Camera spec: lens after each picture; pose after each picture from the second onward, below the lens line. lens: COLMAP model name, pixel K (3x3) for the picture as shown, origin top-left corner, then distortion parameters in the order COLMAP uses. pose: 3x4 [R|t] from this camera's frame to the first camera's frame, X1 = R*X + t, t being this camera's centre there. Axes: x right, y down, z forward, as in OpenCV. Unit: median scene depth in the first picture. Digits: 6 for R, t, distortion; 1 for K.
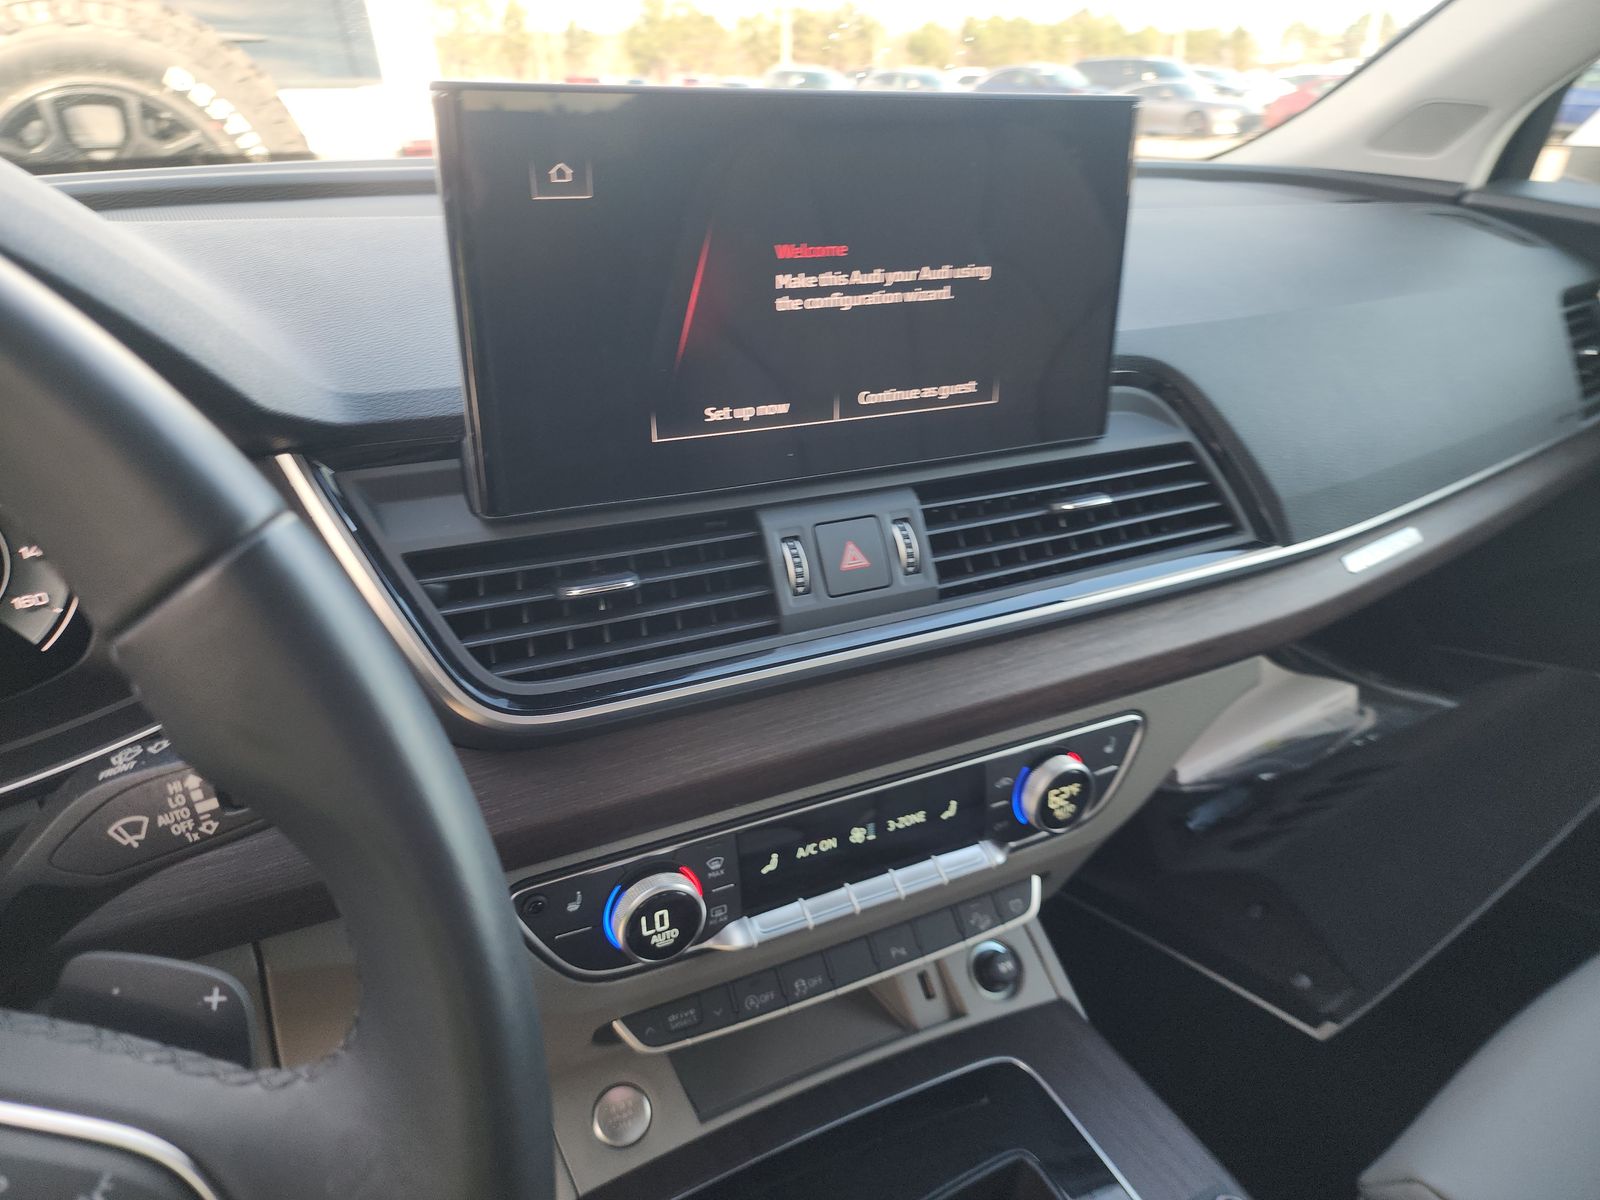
lens RADIAL K [[1070.0, 0, 838.3], [0, 1070.0, 602.5], [0, 0, 1]] dist [0.033296, -0.036299]
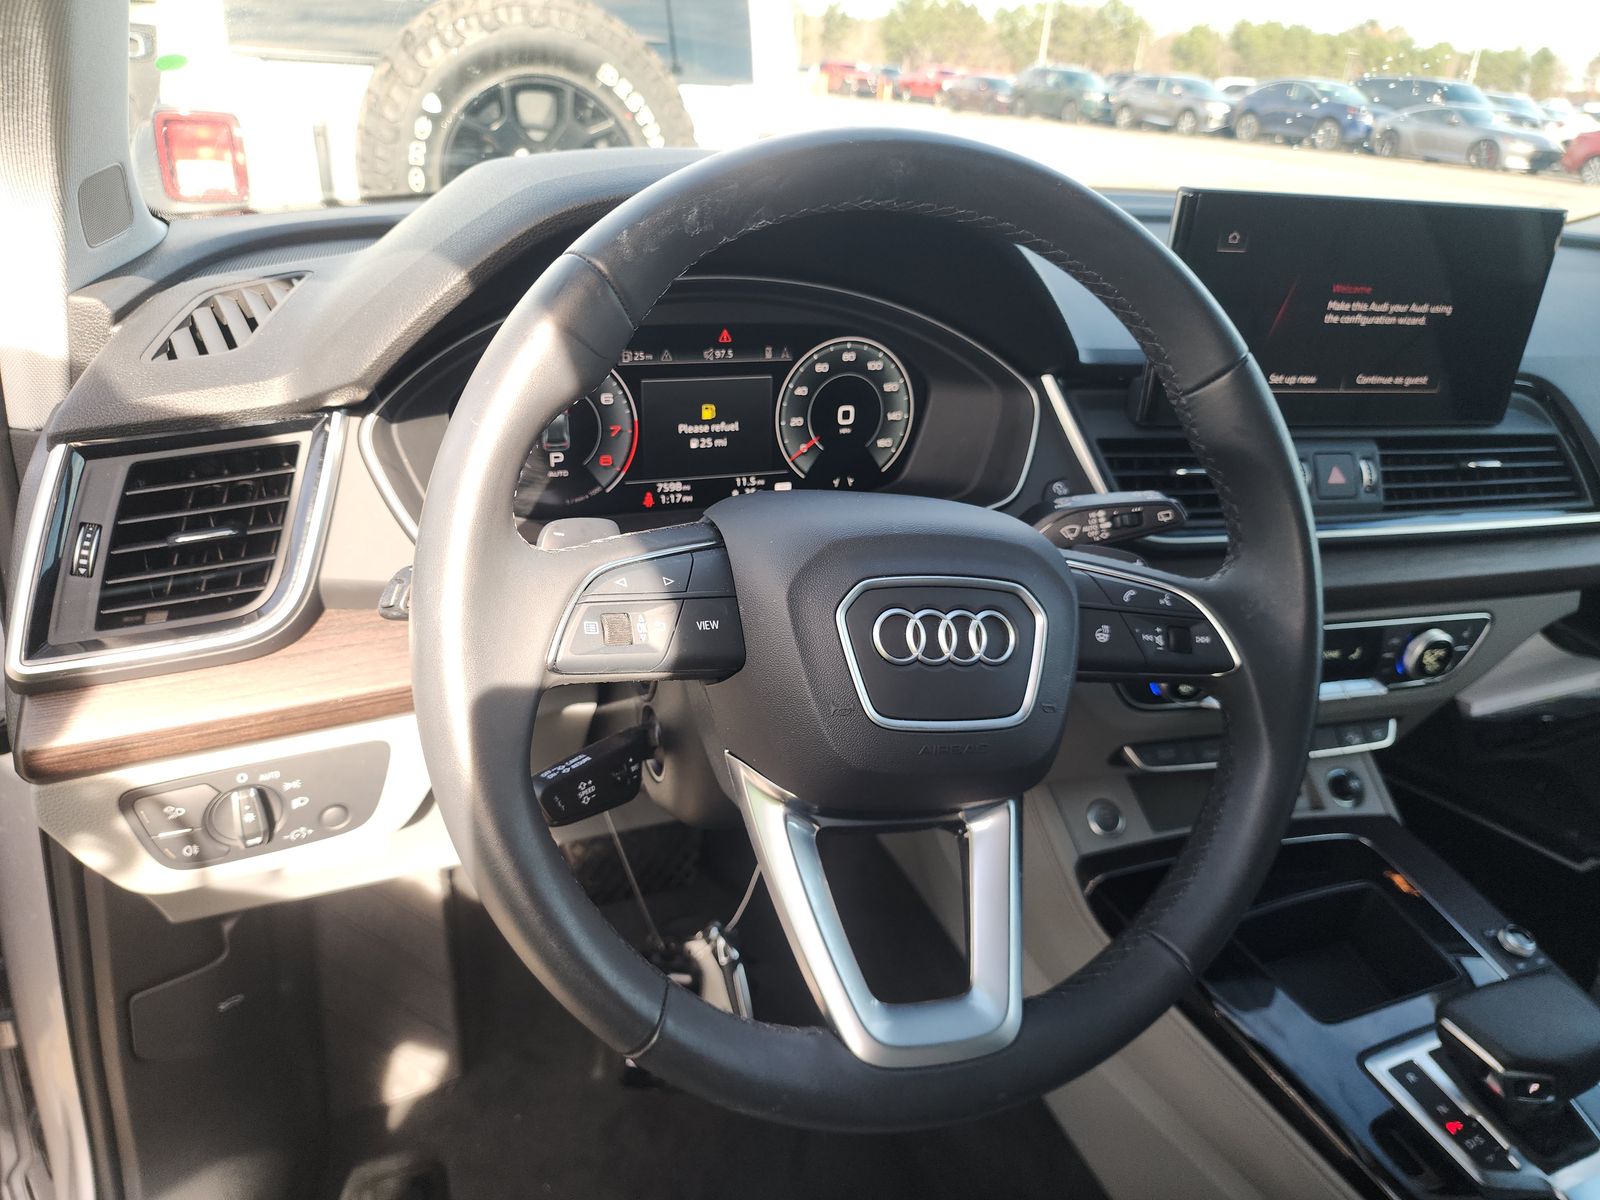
lens RADIAL K [[1135.2, 0, 800.7], [0, 1135.2, 640.4], [0, 0, 1]] dist [-0.000331, -0.009983]
pose [[0.978344, 0.136396, -0.155690, -0.367112], [-0.133108, 0.990604, 0.031404, 0.197589], [0.158510, -0.010001, 0.987307, -0.638576]]
